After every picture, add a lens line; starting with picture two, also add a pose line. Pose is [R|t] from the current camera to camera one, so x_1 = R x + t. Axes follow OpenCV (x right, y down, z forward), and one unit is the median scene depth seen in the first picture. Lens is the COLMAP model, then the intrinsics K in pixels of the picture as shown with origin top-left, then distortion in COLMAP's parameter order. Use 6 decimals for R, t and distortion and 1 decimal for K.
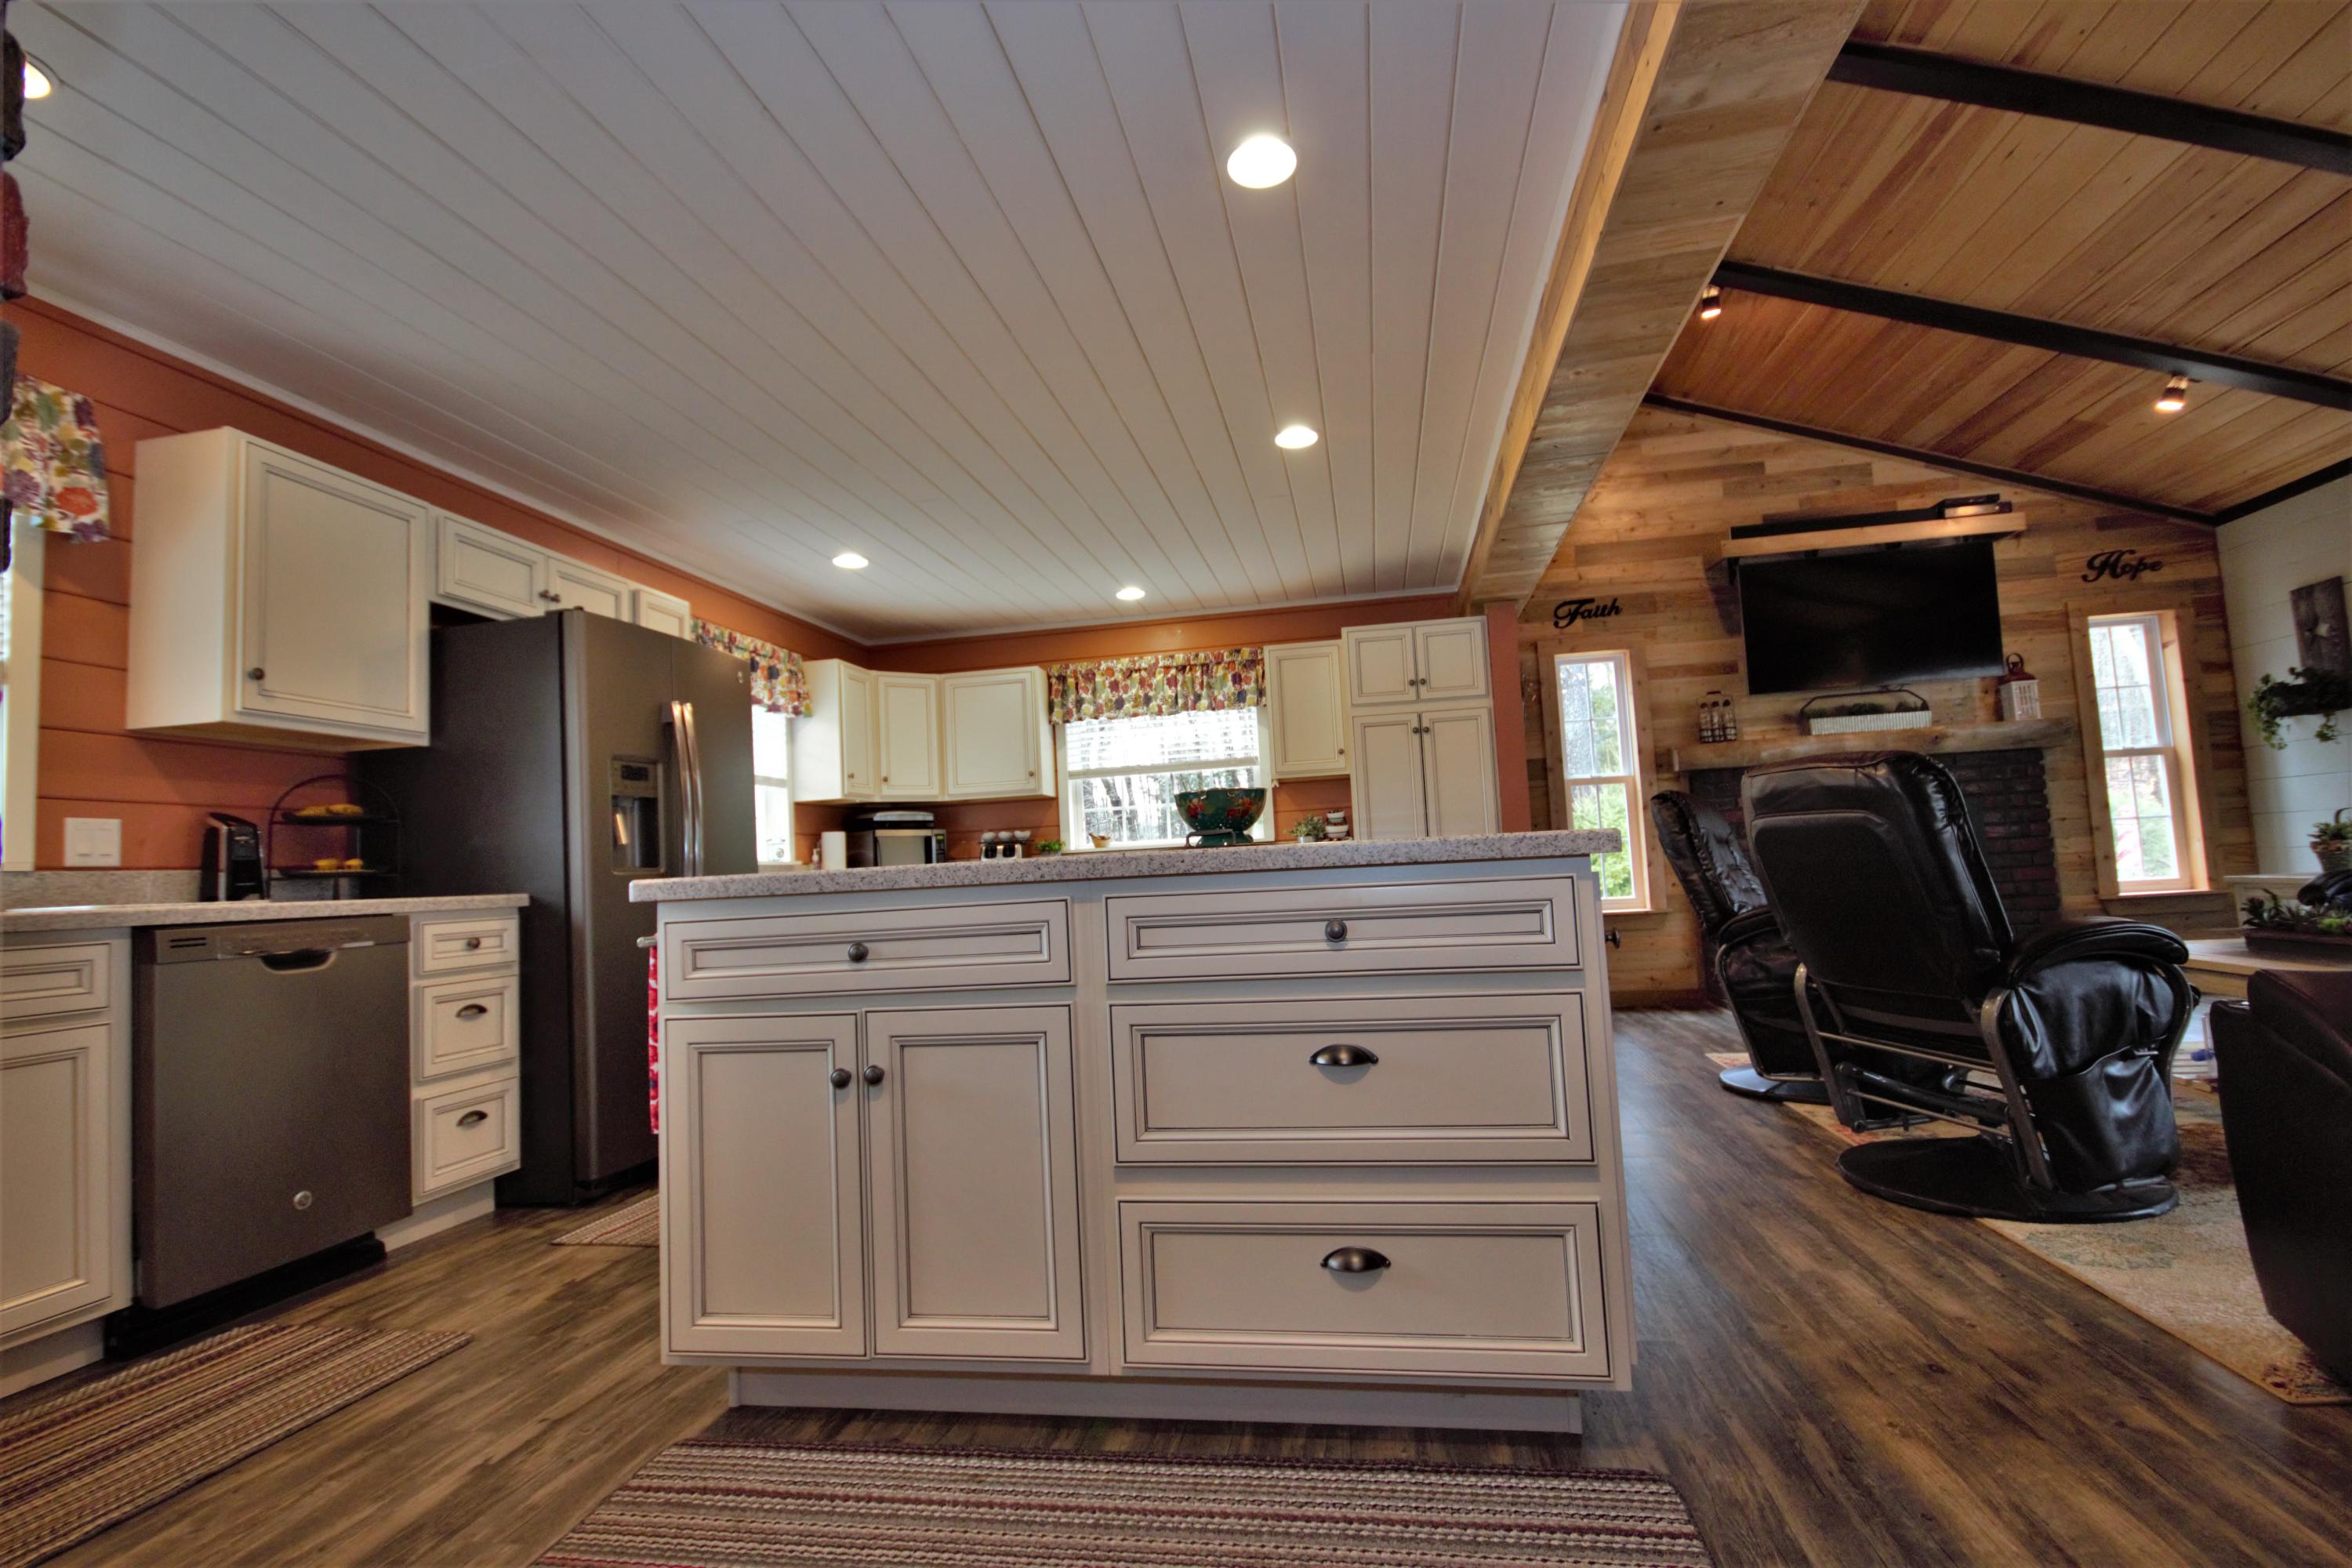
lens RADIAL K [[1081.0, 0, 1187.3], [0, 1081.0, 789.7], [0, 0, 1]] dist [0.005989, -0.009203]
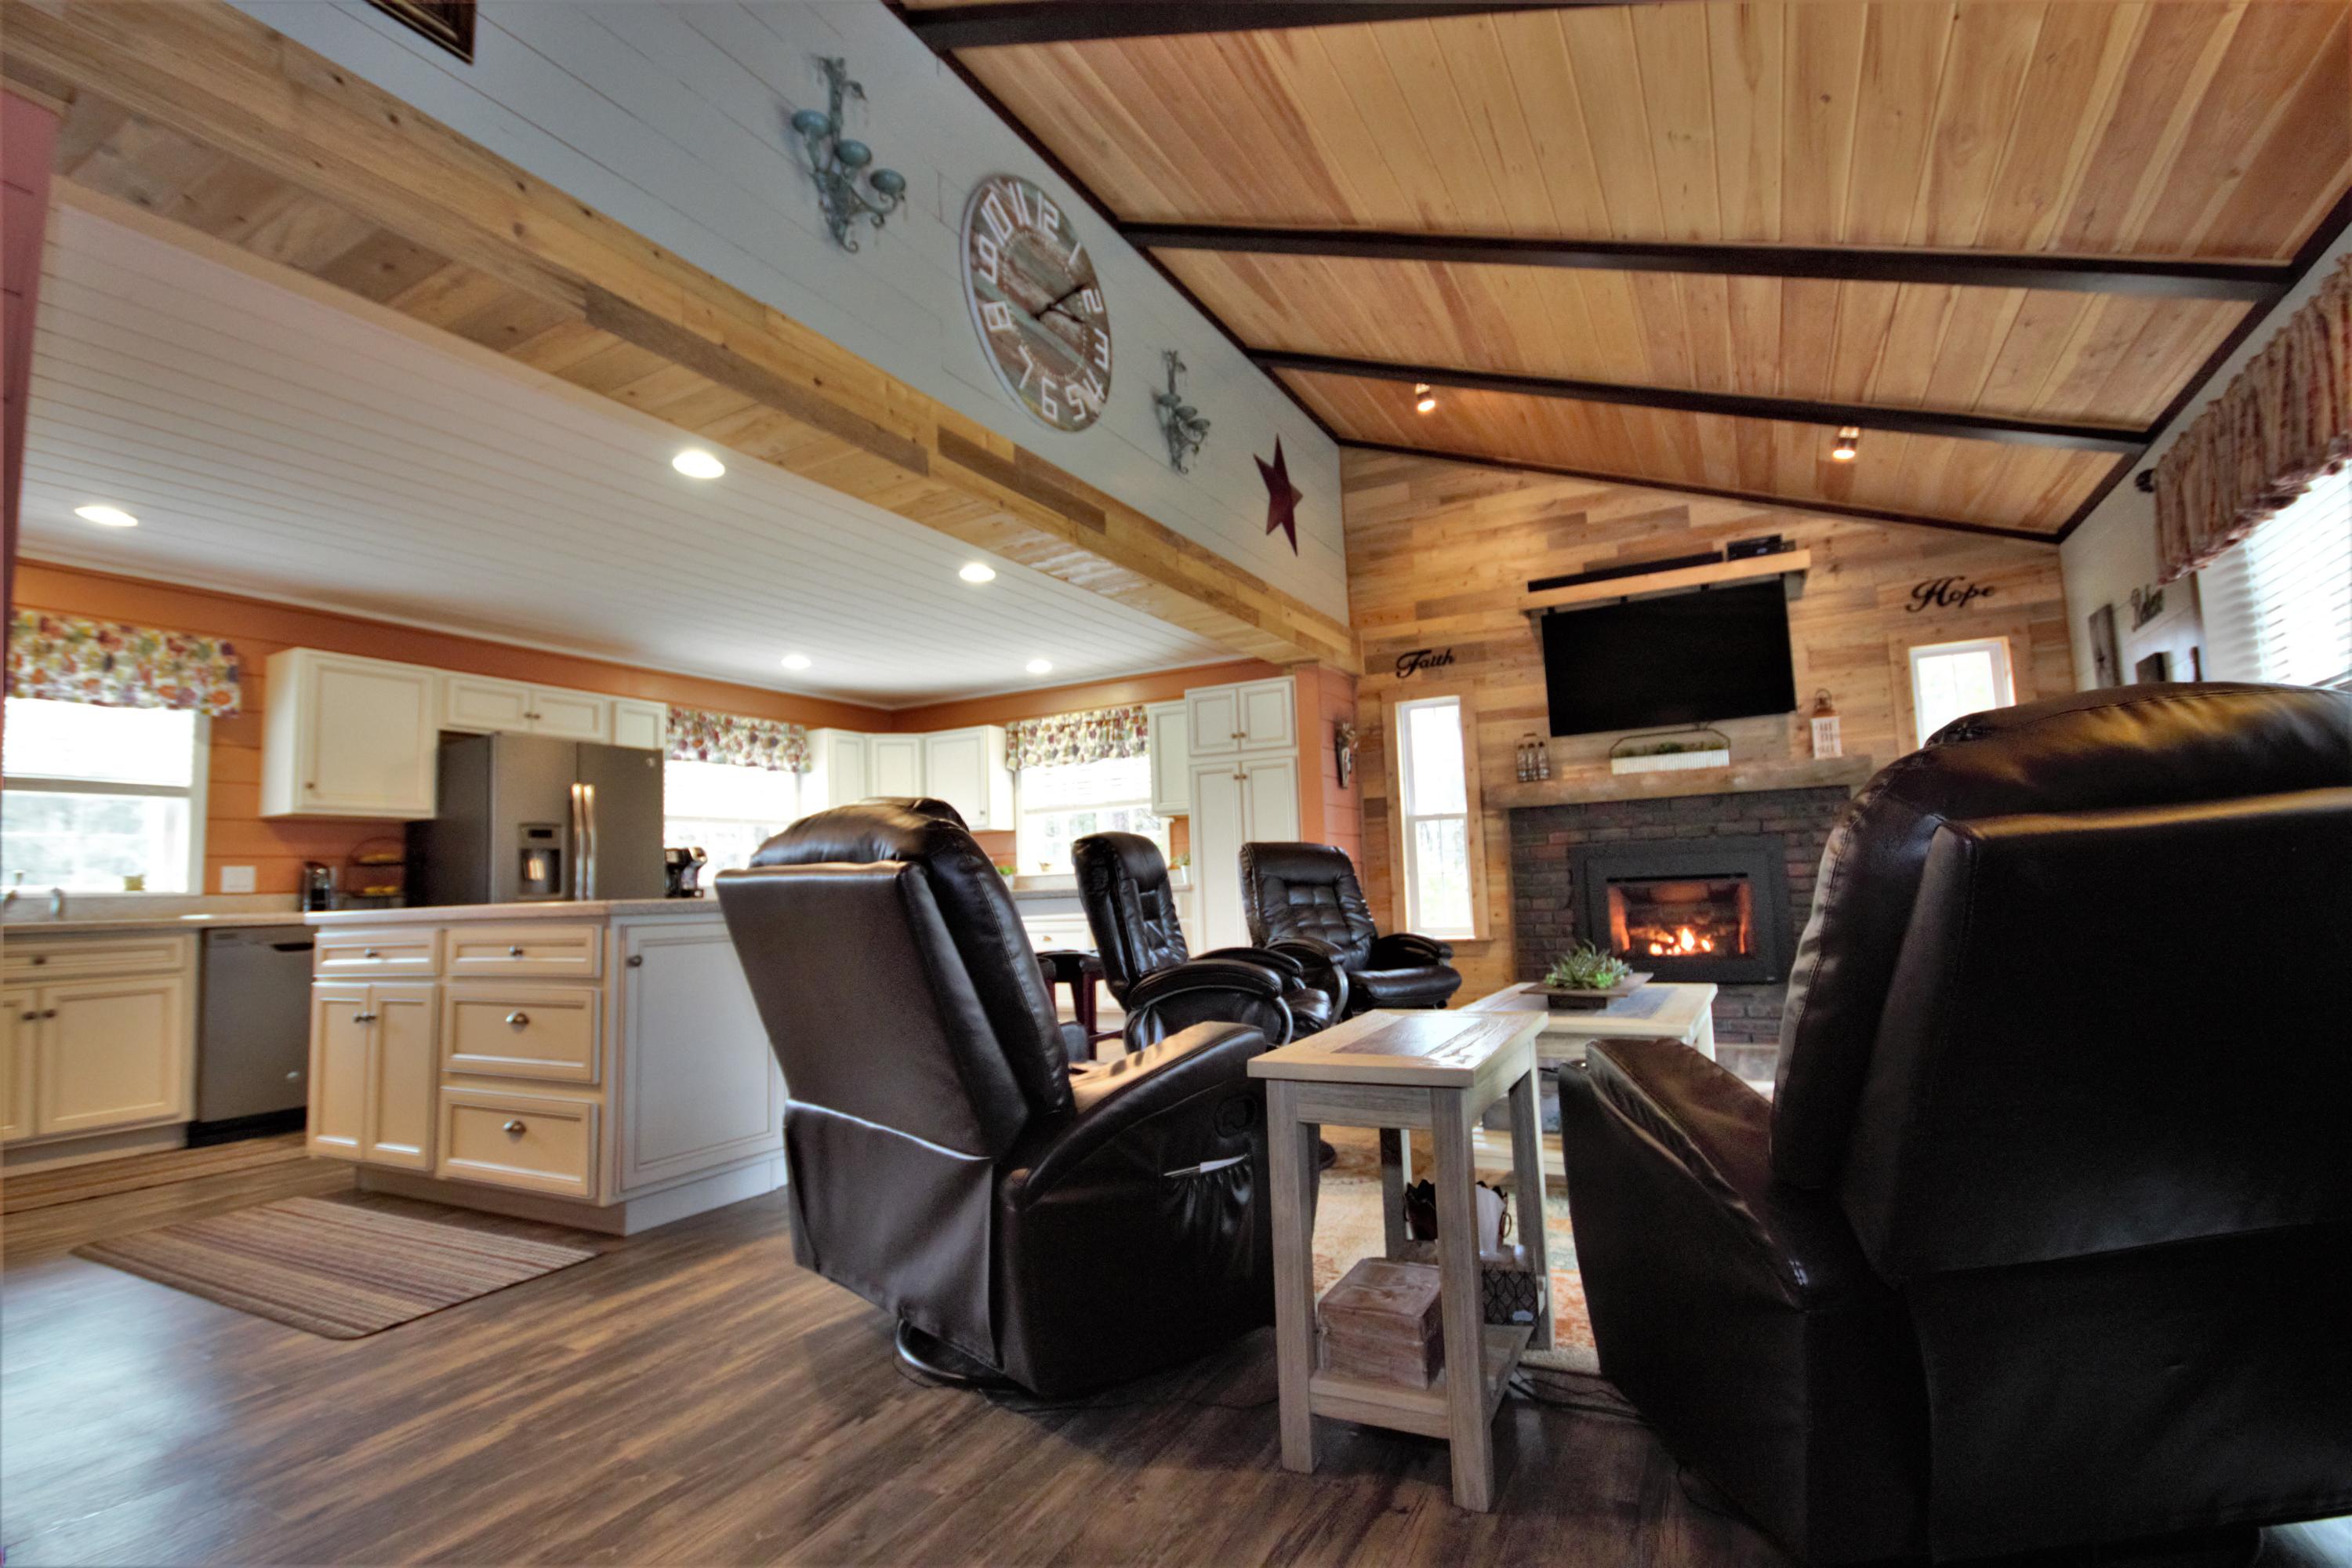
lens RADIAL K [[1081.0, 0, 1187.5], [0, 1081.0, 787.9], [0, 0, 1]] dist [0.005989, -0.009203]
pose [[0.950712, -0.012818, -0.309809, 0.815104], [0.011395, 0.999915, -0.006404, -0.056891], [0.309865, 0.002558, 0.950777, -0.188805]]
